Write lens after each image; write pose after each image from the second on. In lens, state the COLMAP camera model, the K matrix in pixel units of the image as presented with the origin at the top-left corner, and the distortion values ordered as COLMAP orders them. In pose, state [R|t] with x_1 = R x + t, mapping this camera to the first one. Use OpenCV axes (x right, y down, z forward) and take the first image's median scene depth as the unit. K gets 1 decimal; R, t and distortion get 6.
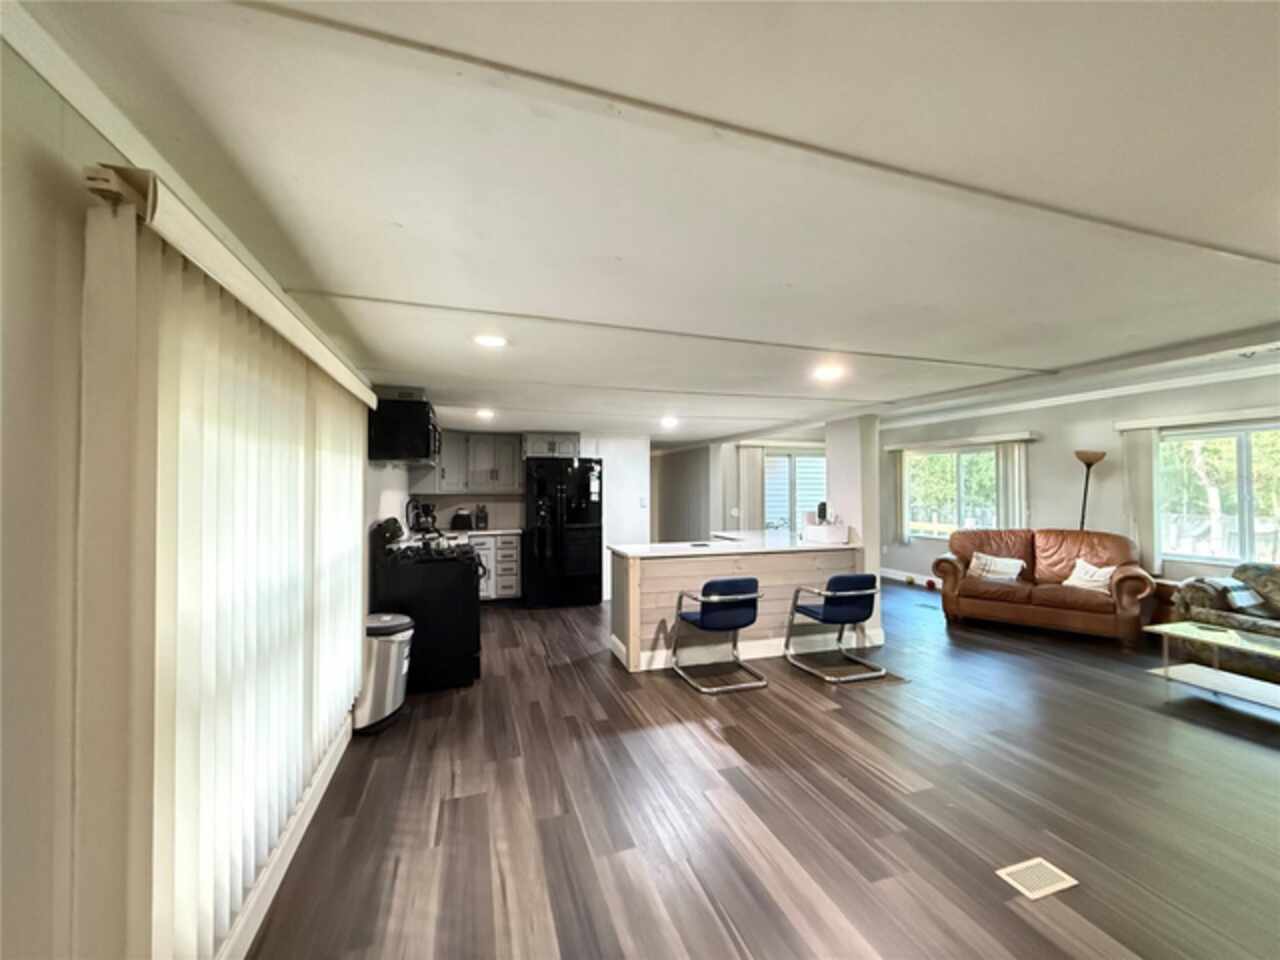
lens RADIAL K [[511.0, 0, 640.0], [0, 511.0, 480.0], [0, 0, 1]] dist [-0.000195, 0.000045]
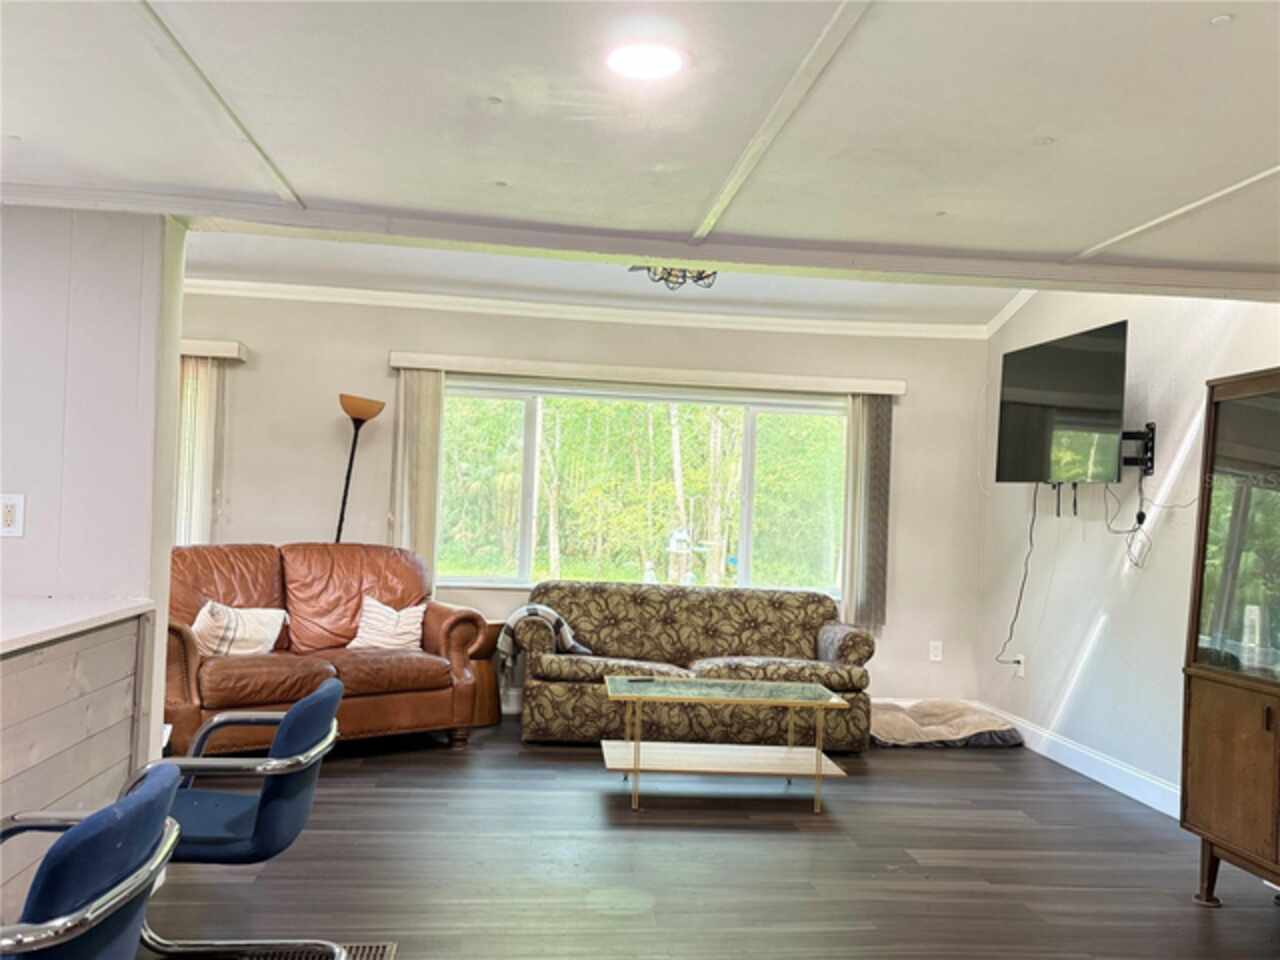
lens RADIAL K [[1053.2, 0, 638.0], [0, 1053.2, 479.0], [0, 0, 1]] dist [0.129159, -0.204327]
pose [[0.207952, 0.033358, 0.977570, -0.161093], [-0.059469, 0.998001, -0.021405, 0.037153], [-0.976329, -0.053684, 0.209521, 0.475773]]
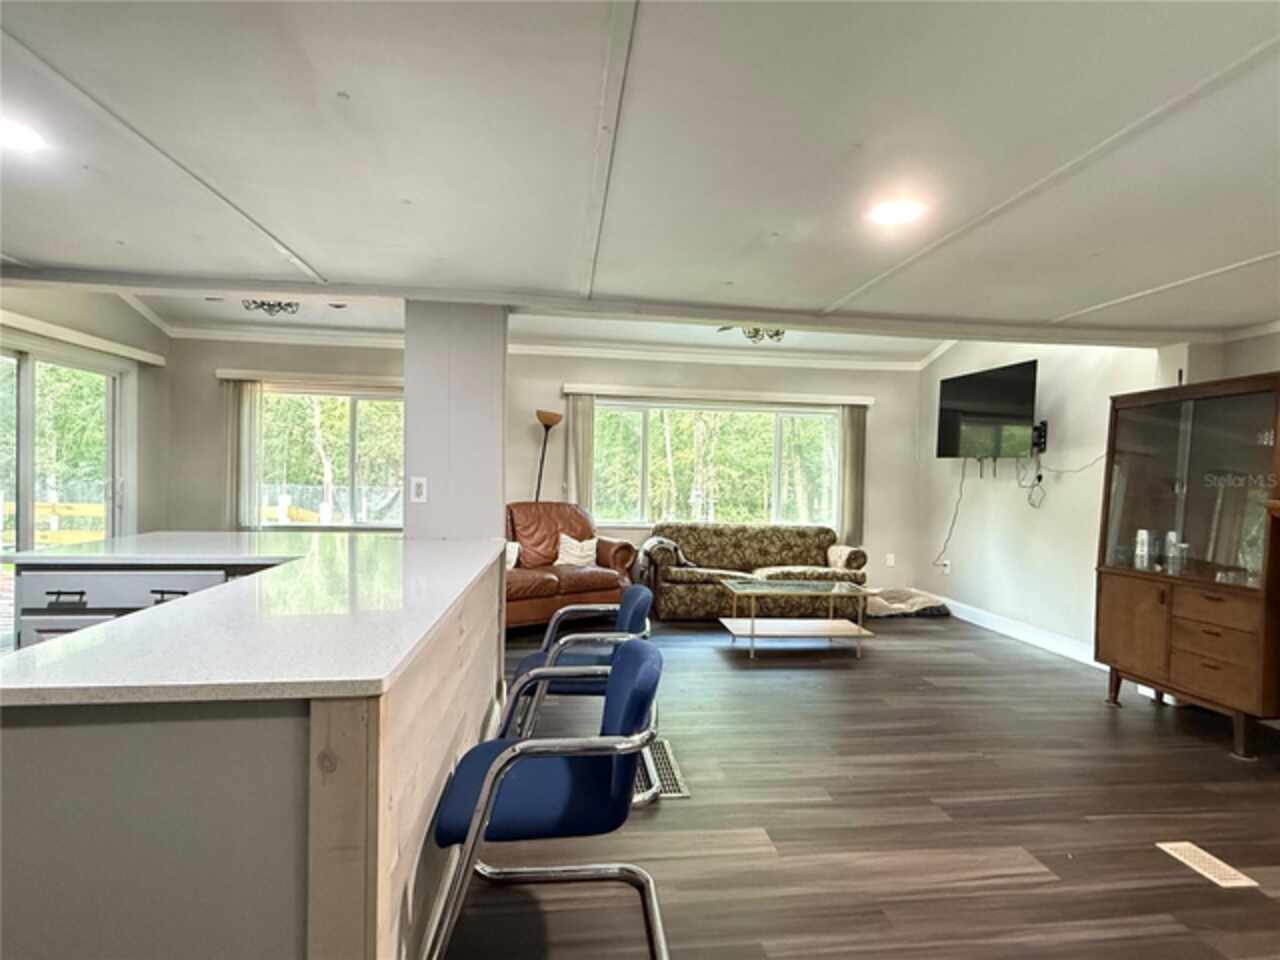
lens RADIAL K [[652.2, 0, 638.6], [0, 652.2, 483.6], [0, 0, 1]] dist [0.000505, -0.000590]
pose [[0.194094, -0.010322, 0.980929, -0.199429], [-0.042330, 0.998925, 0.018887, 0.039522], [-0.980069, -0.045189, 0.193448, 0.629627]]
